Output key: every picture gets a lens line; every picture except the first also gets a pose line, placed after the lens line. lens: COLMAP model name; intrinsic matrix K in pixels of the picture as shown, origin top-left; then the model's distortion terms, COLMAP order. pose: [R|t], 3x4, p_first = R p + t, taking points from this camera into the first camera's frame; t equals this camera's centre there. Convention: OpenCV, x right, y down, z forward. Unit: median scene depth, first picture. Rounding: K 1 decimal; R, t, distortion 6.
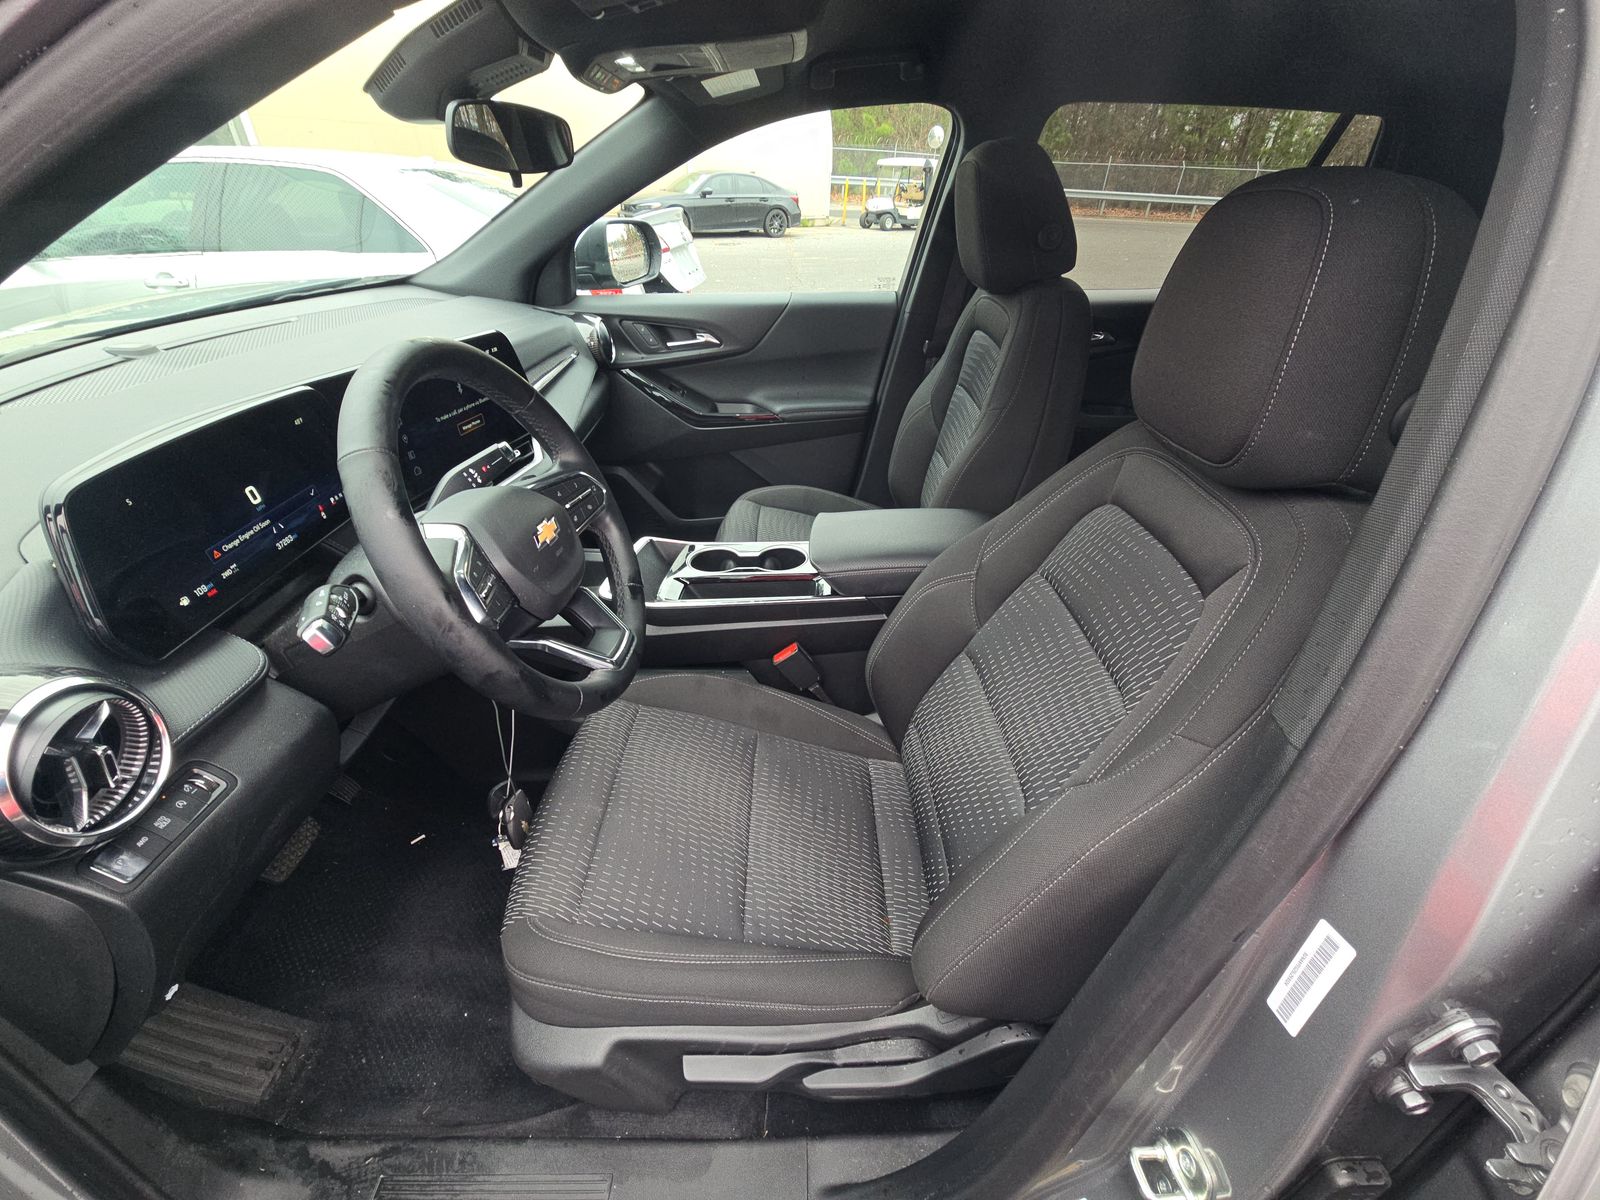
lens RADIAL K [[644.1, 0, 801.5], [0, 644.1, 603.1], [0, 0, 1]] dist [-0.000121, -0.004626]
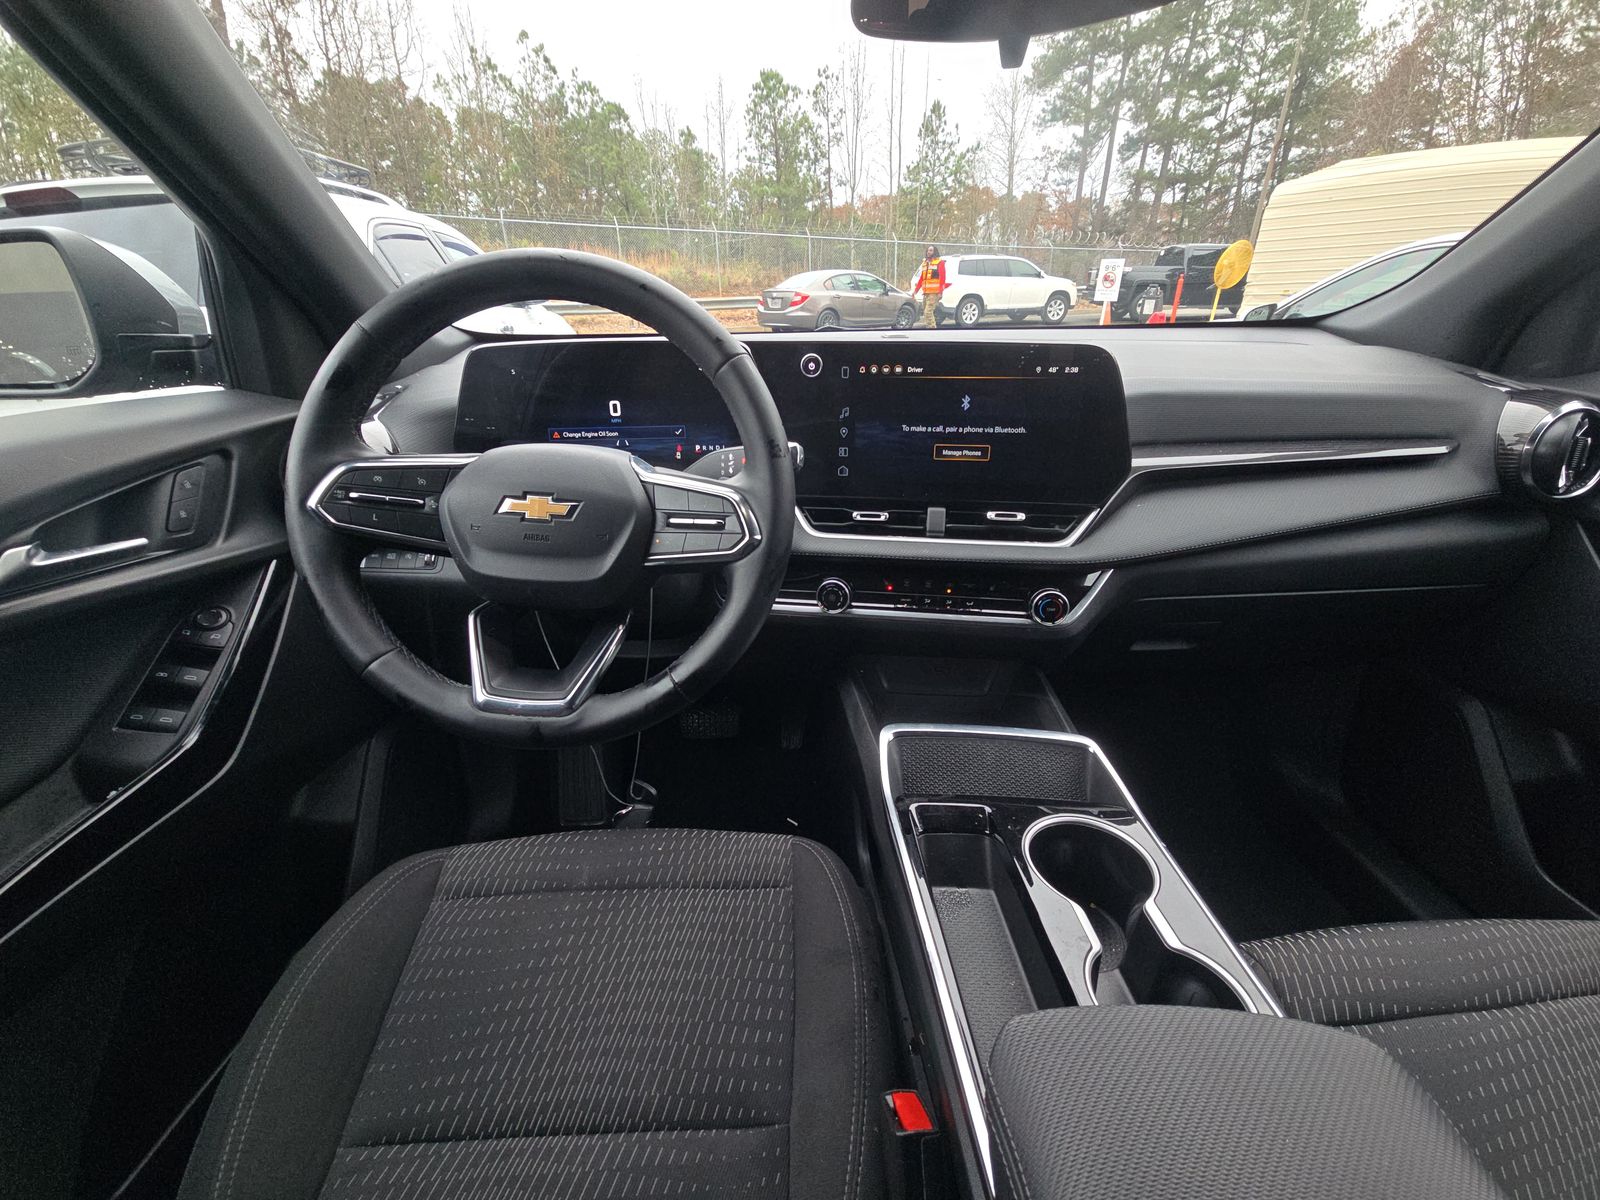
lens RADIAL K [[644.1, 0, 798.0], [0, 644.1, 603.6], [0, 0, 1]] dist [-0.000121, -0.004626]
pose [[0.017307, 0.399197, -0.916702, 0.359857], [-0.525929, 0.783388, 0.331213, -0.450649], [0.850352, 0.476388, 0.223508, 1.187475]]
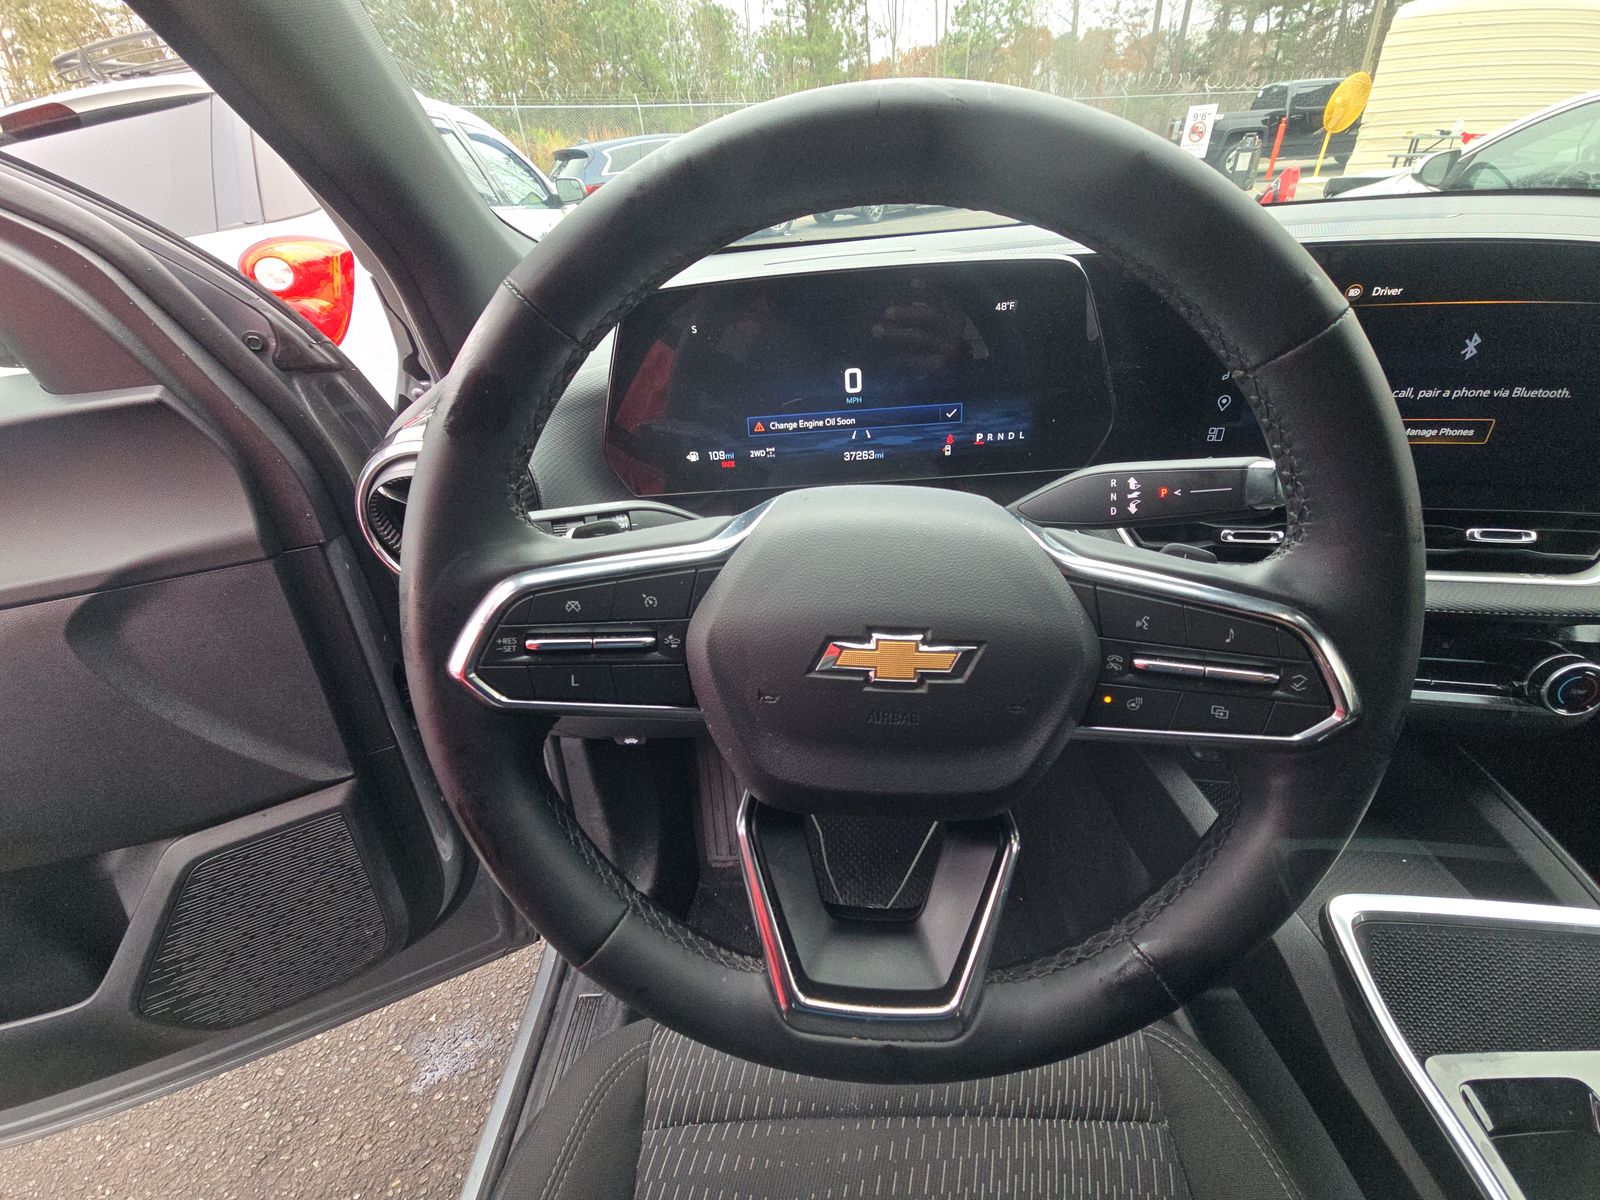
lens RADIAL K [[644.1, 0, 794.4], [0, 644.1, 602.3], [0, 0, 1]] dist [-0.000121, -0.004626]
pose [[-0.027753, 0.522852, -0.851972, -0.101383], [-0.478108, 0.741548, 0.470659, -0.292438], [0.877862, 0.420397, 0.229400, 0.878872]]
